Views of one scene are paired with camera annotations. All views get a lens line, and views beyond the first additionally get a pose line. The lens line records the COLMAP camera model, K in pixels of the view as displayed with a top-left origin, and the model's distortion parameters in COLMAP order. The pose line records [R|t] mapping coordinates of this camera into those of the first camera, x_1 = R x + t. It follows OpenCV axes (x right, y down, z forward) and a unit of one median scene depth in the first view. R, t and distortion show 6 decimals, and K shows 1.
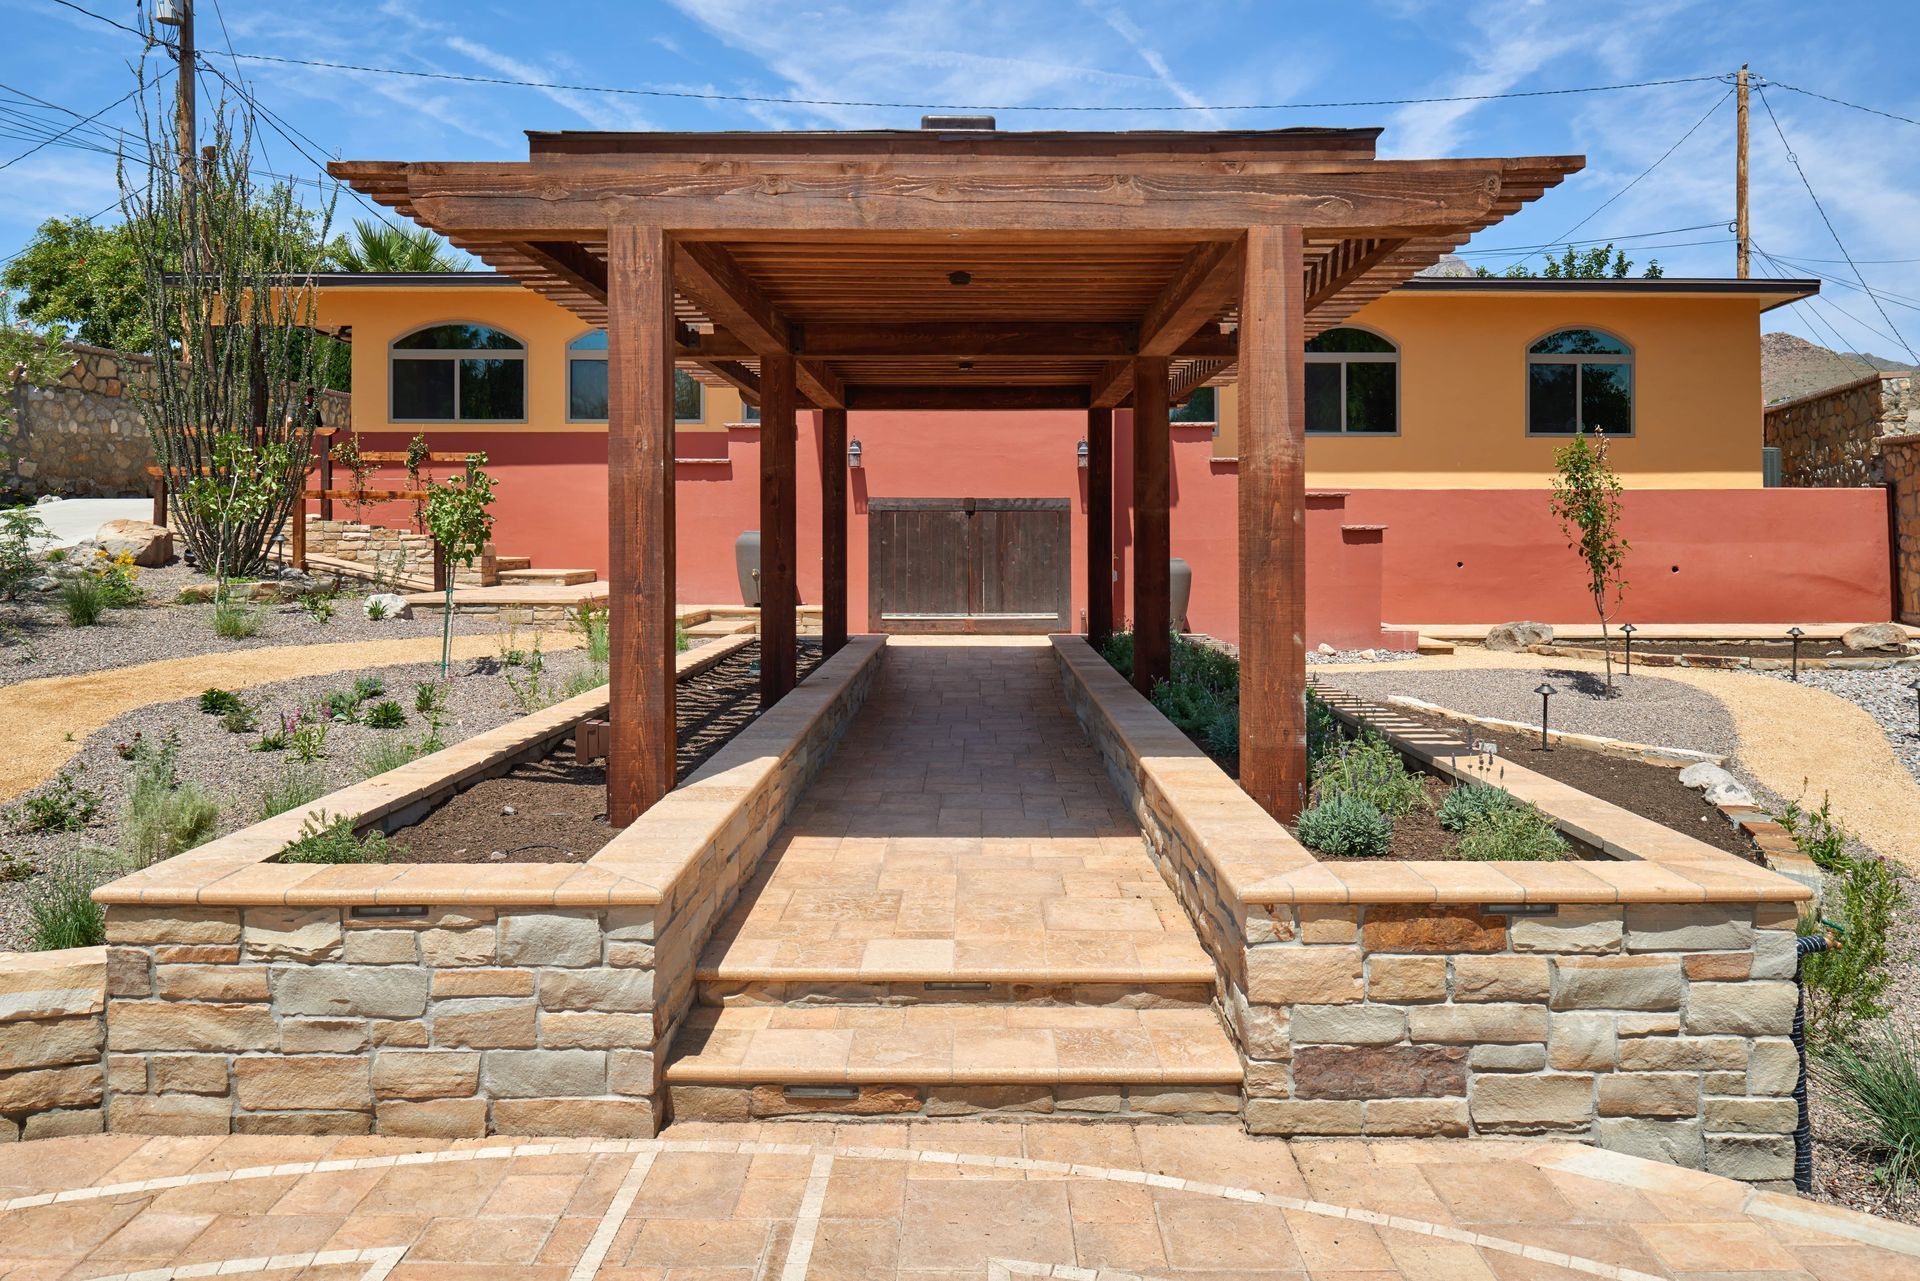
lens RADIAL K [[1343.8, 0, 943.4], [0, 1343.8, 540.9], [0, 0, 1]] dist [-0.012176, -0.007457]
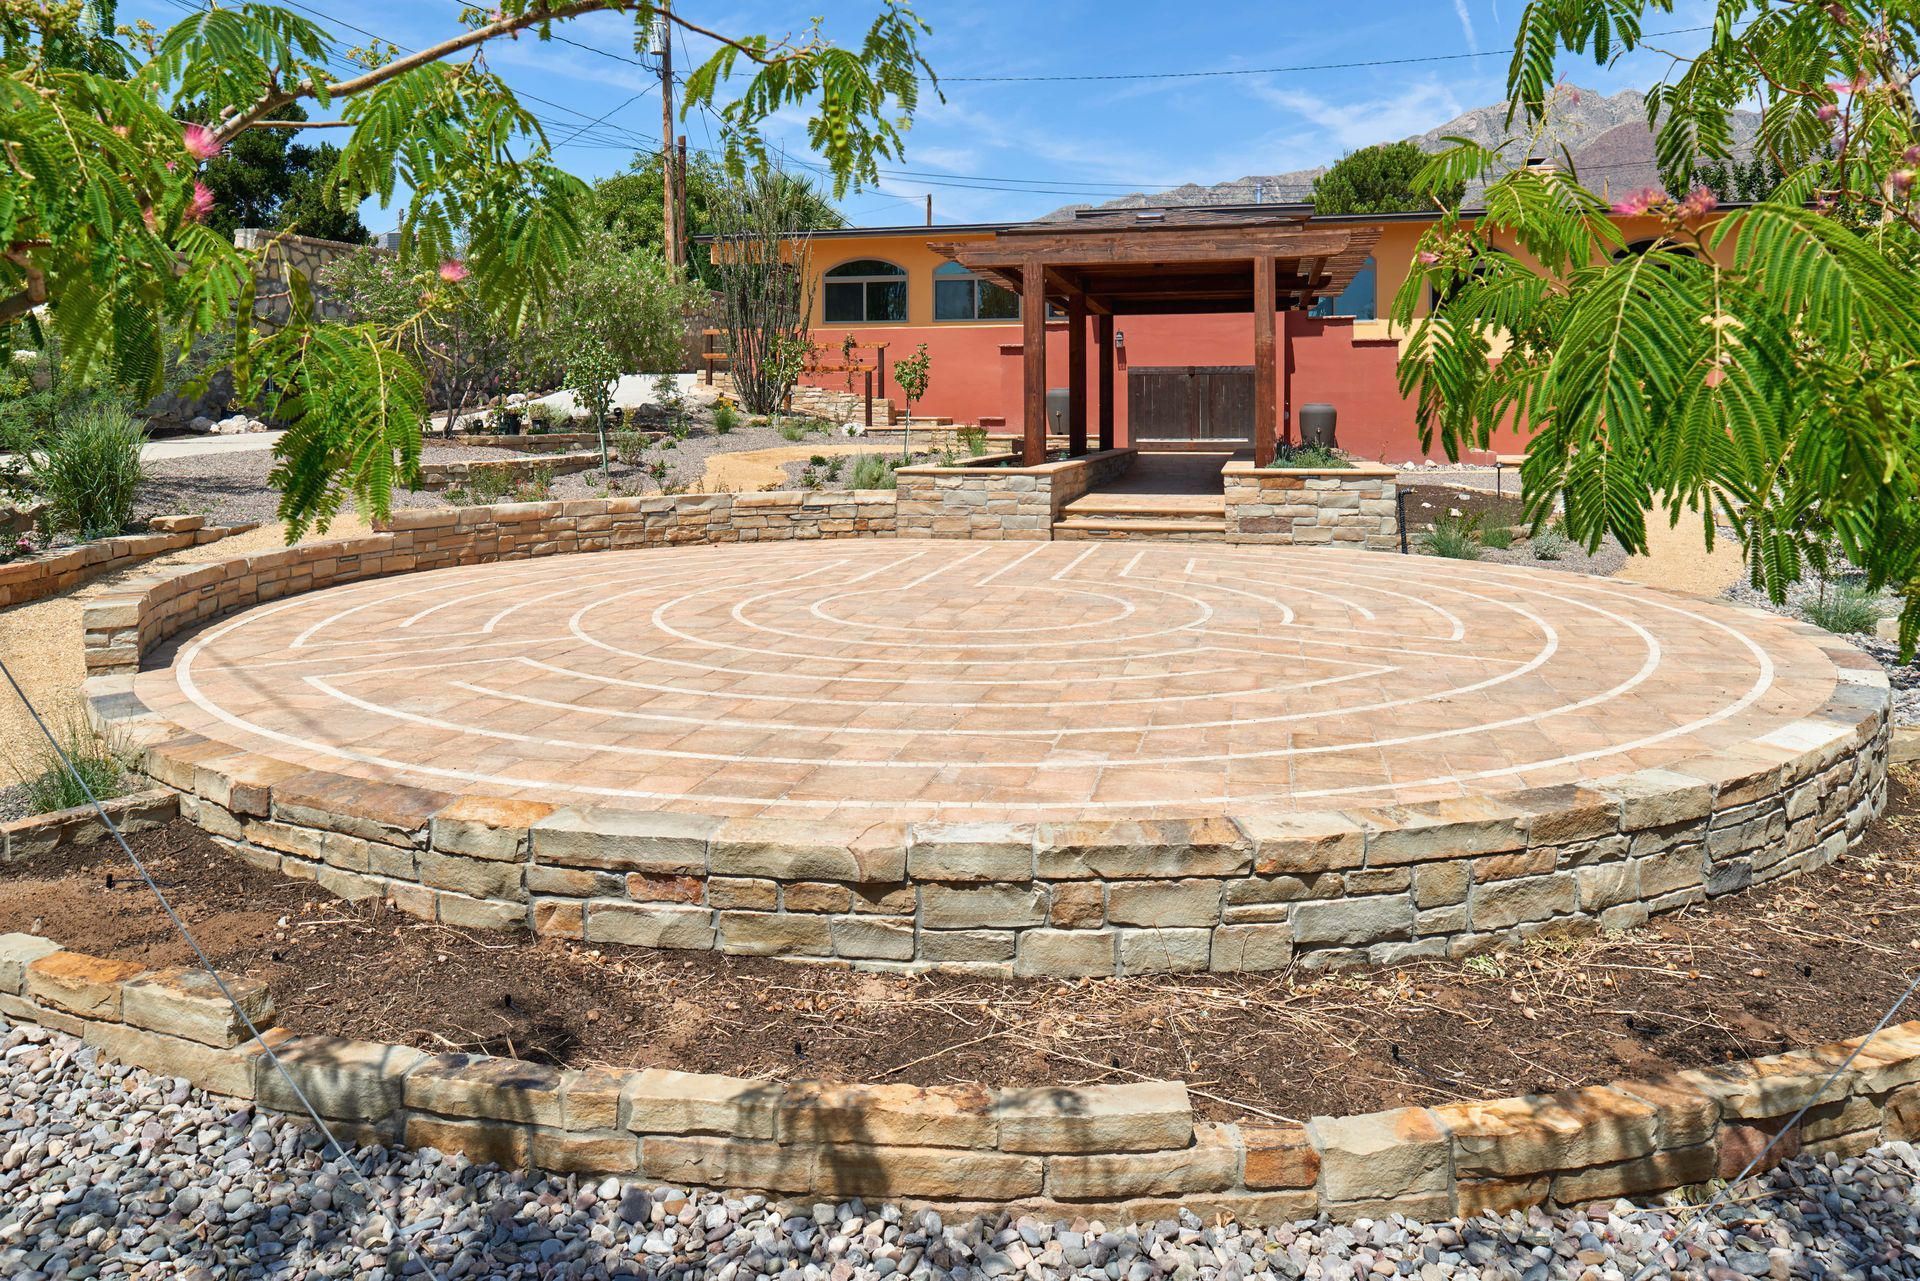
lens RADIAL K [[1326.1, 0, 942.5], [0, 1326.1, 471.8], [0, 0, 1]] dist [-0.008410, 0.000039]
pose [[0.978568, 0.004841, -0.205865, 0.188322], [0.002783, 0.999321, 0.036729, 0.119960], [0.205903, -0.036515, 0.977891, -2.095585]]
